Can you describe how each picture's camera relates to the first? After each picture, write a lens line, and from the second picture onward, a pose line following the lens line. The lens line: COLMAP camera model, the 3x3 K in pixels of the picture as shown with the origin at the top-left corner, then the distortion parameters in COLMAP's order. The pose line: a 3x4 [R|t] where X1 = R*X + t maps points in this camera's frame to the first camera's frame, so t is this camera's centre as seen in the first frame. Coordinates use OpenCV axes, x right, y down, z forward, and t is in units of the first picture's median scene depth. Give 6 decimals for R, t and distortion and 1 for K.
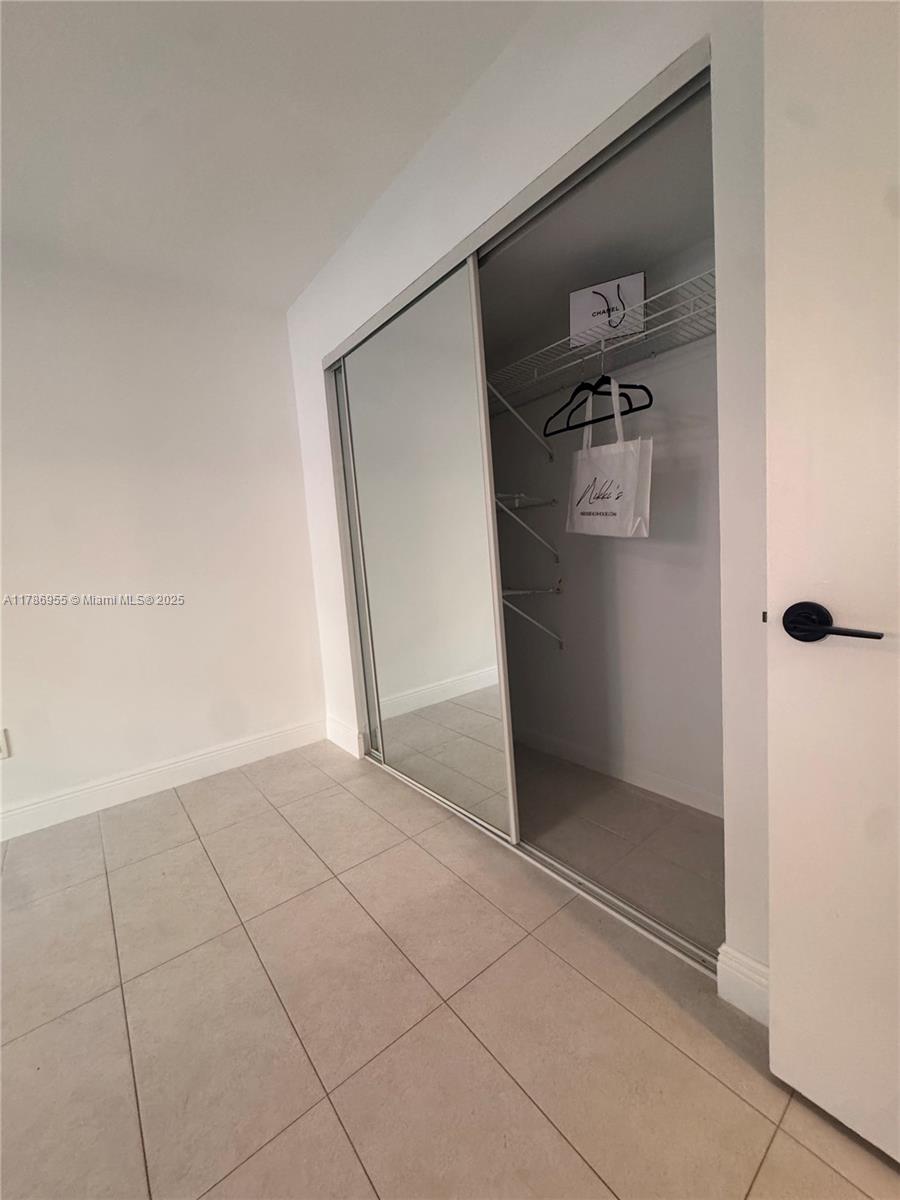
lens RADIAL K [[480.1, 0, 450.0], [0, 480.1, 600.0], [0, 0, 1]] dist [-0.000515, 0.000042]
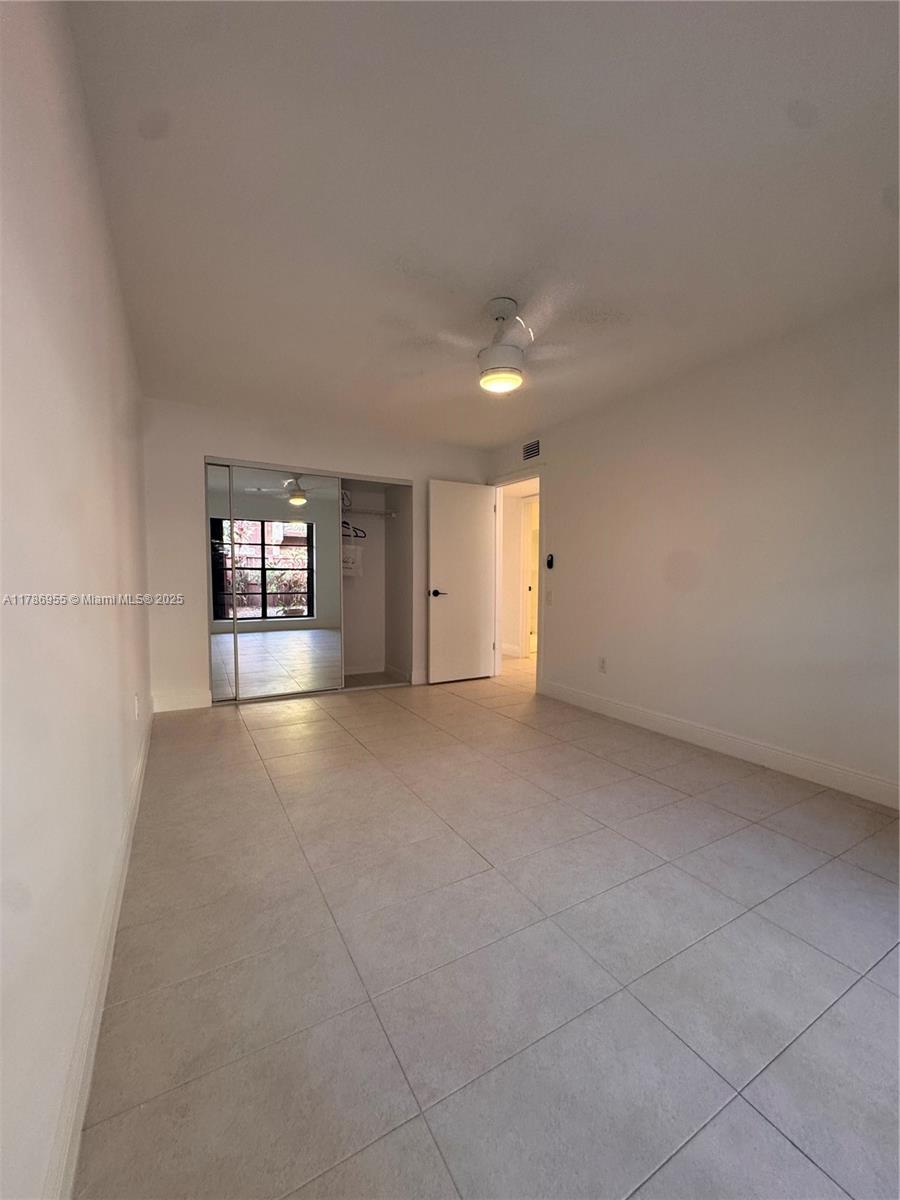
lens RADIAL K [[480.1, 0, 450.0], [0, 480.1, 600.0], [0, 0, 1]] dist [-0.000515, 0.000042]
pose [[0.147597, 0.011980, 0.988975, -2.642074], [0.086993, 0.995894, -0.025047, 0.152440], [-0.985214, 0.089731, 0.145949, -0.021300]]
